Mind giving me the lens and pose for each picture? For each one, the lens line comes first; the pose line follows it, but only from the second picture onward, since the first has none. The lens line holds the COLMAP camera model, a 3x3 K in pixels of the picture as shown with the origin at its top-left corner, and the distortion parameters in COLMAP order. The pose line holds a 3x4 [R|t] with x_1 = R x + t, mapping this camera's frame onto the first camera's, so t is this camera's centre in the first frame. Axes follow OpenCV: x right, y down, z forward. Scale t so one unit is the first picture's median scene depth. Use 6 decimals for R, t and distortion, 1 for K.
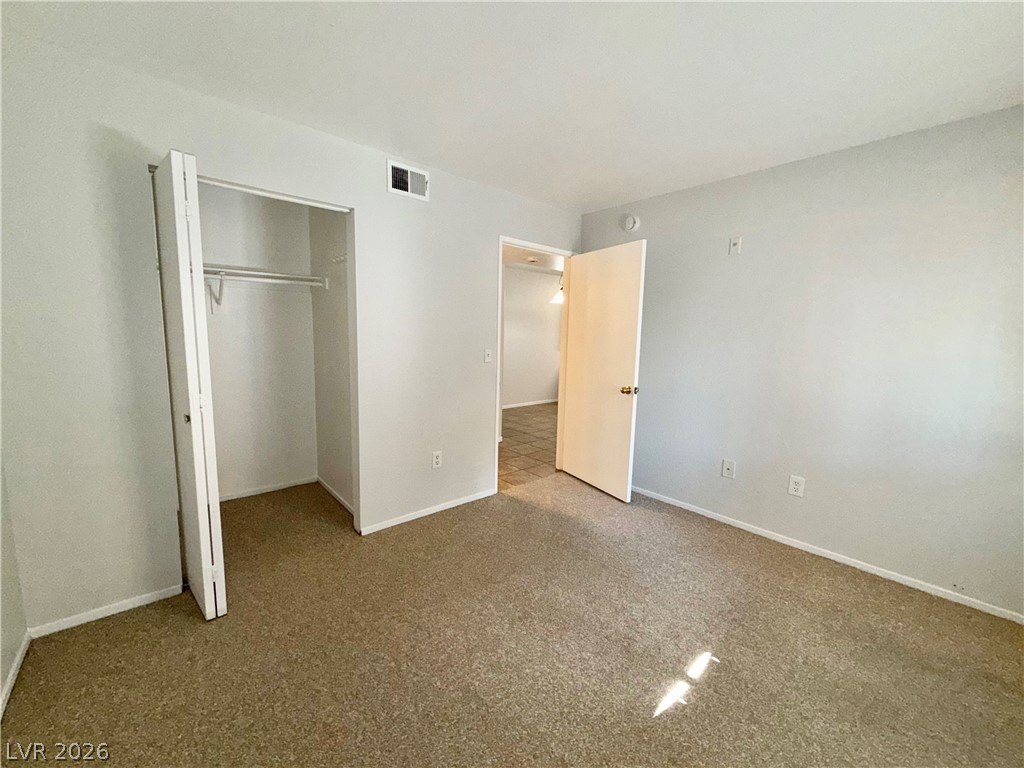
lens RADIAL K [[410.3, 0, 509.8], [0, 410.3, 384.1], [0, 0, 1]] dist [0.002313, -0.000194]
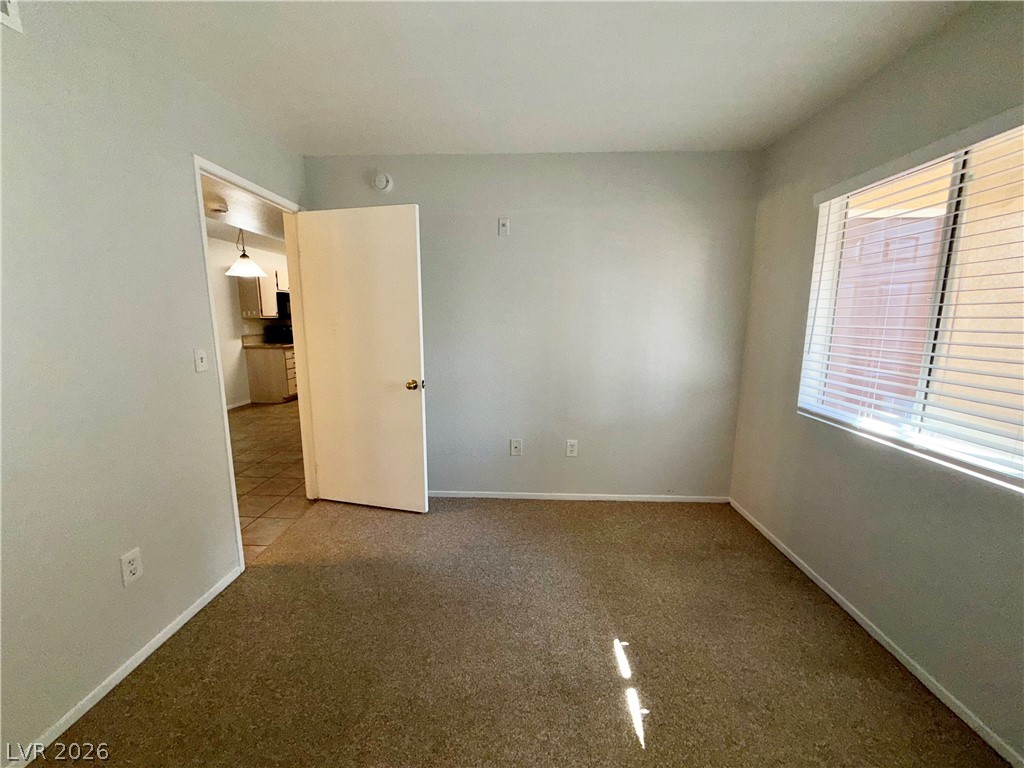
lens RADIAL K [[410.3, 0, 511.5], [0, 410.3, 383.0], [0, 0, 1]] dist [0.002313, -0.000194]
pose [[0.690922, -0.136867, 0.709855, -0.183367], [0.102165, 0.990546, 0.091548, -0.048542], [-0.715673, 0.009270, 0.698374, 0.279925]]
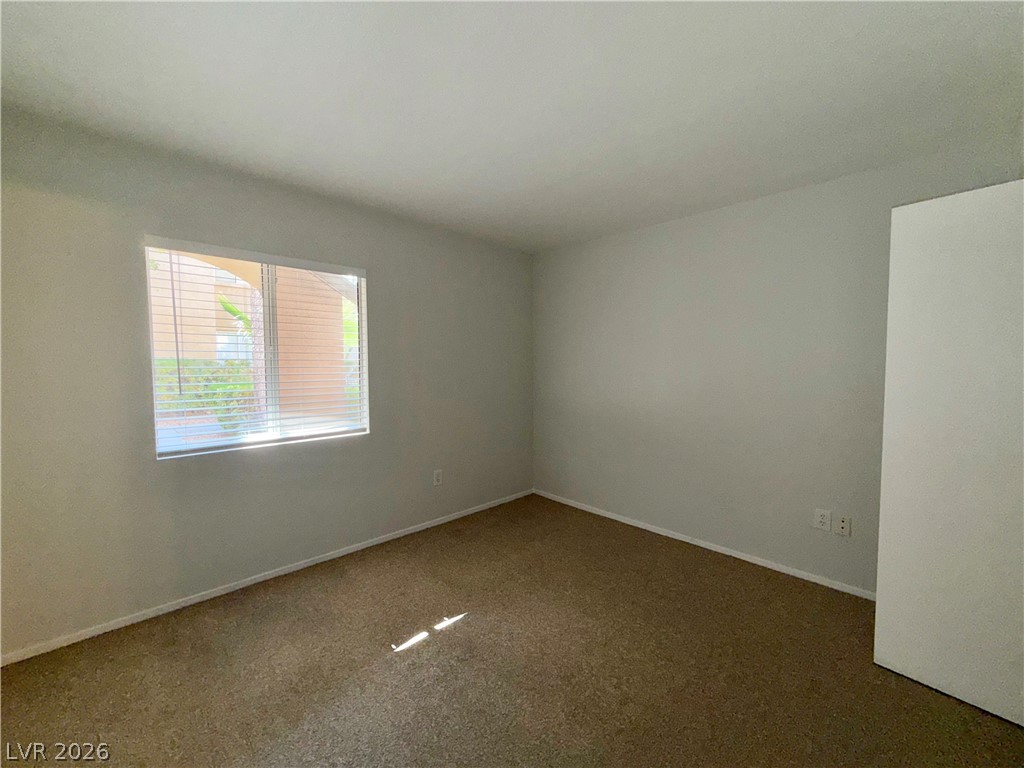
lens RADIAL K [[405.5, 0, 511.3], [0, 405.5, 379.6], [0, 0, 1]] dist [0.000627, 0.000017]
pose [[-0.998307, -0.024115, -0.052924, 0.145188], [-0.032517, 0.985899, 0.164152, -0.143928], [0.048219, 0.165595, -0.985014, 1.144246]]
